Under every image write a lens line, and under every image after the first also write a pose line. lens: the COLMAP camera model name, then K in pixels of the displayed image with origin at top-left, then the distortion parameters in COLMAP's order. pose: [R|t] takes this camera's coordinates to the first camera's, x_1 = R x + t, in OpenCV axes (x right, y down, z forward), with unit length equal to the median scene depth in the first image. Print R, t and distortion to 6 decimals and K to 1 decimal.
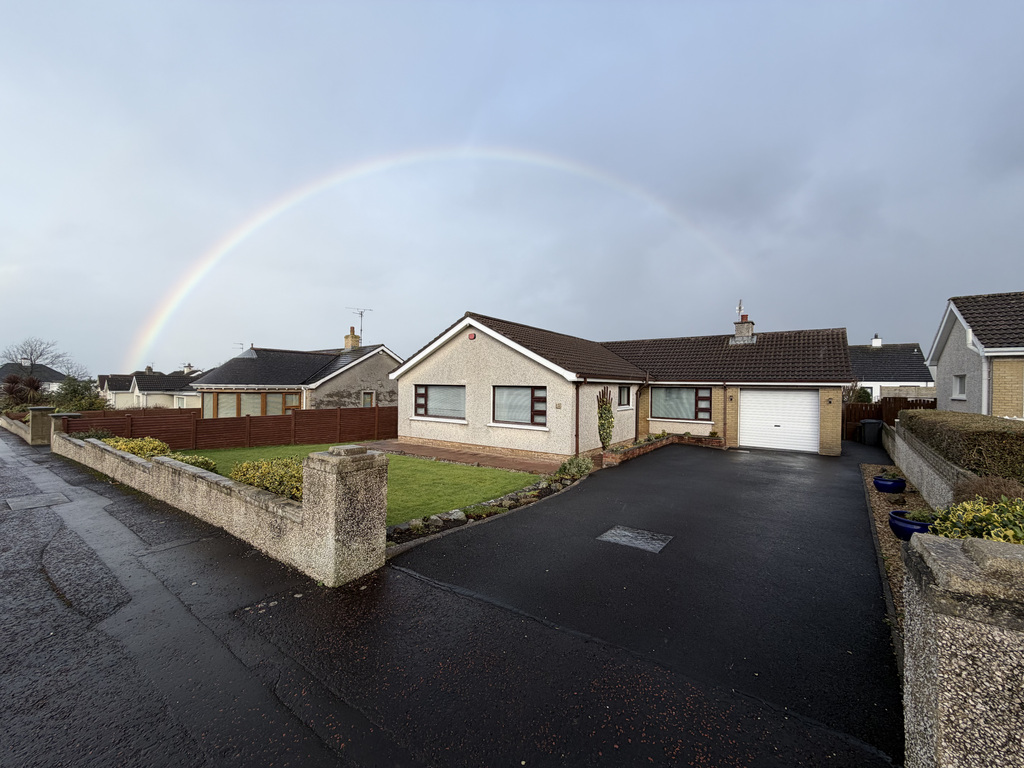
lens RADIAL K [[414.1, 0, 499.6], [0, 414.1, 386.4], [0, 0, 1]] dist [0.000123, 0.000028]
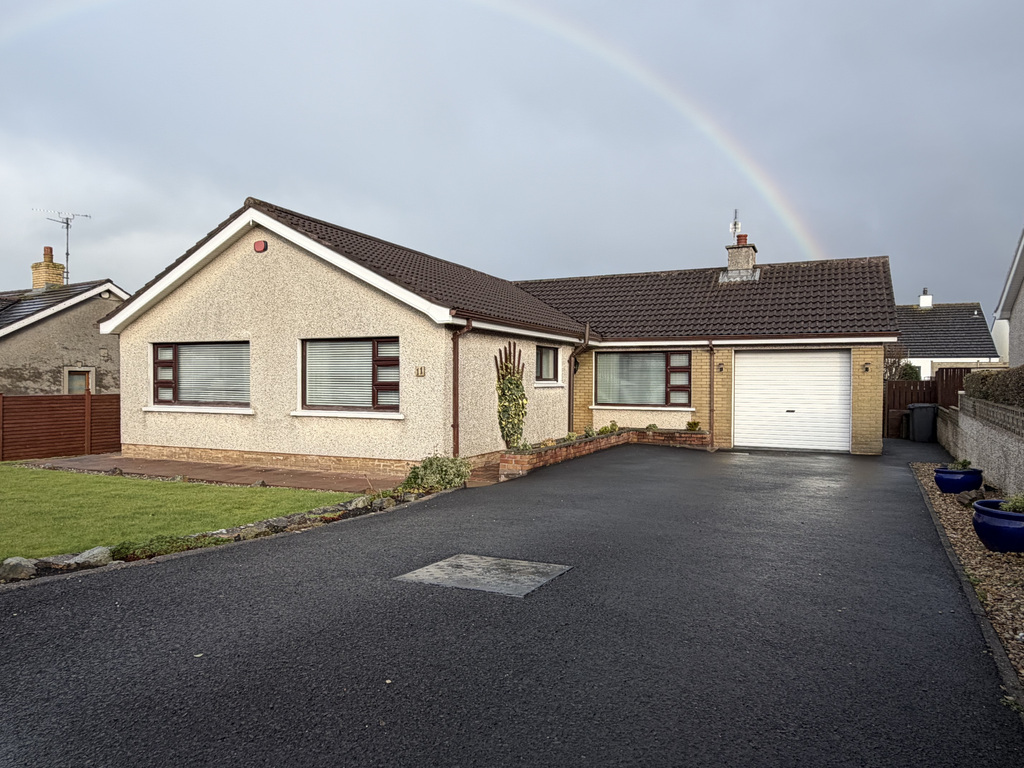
lens RADIAL K [[687.2, 0, 498.8], [0, 687.2, 394.4], [0, 0, 1]] dist [-0.000269, 0.000862]
pose [[0.982731, -0.012640, 0.184607, 0.065530], [0.009123, 0.999761, 0.019885, 0.050846], [-0.184814, -0.017857, 0.982611, 0.089497]]
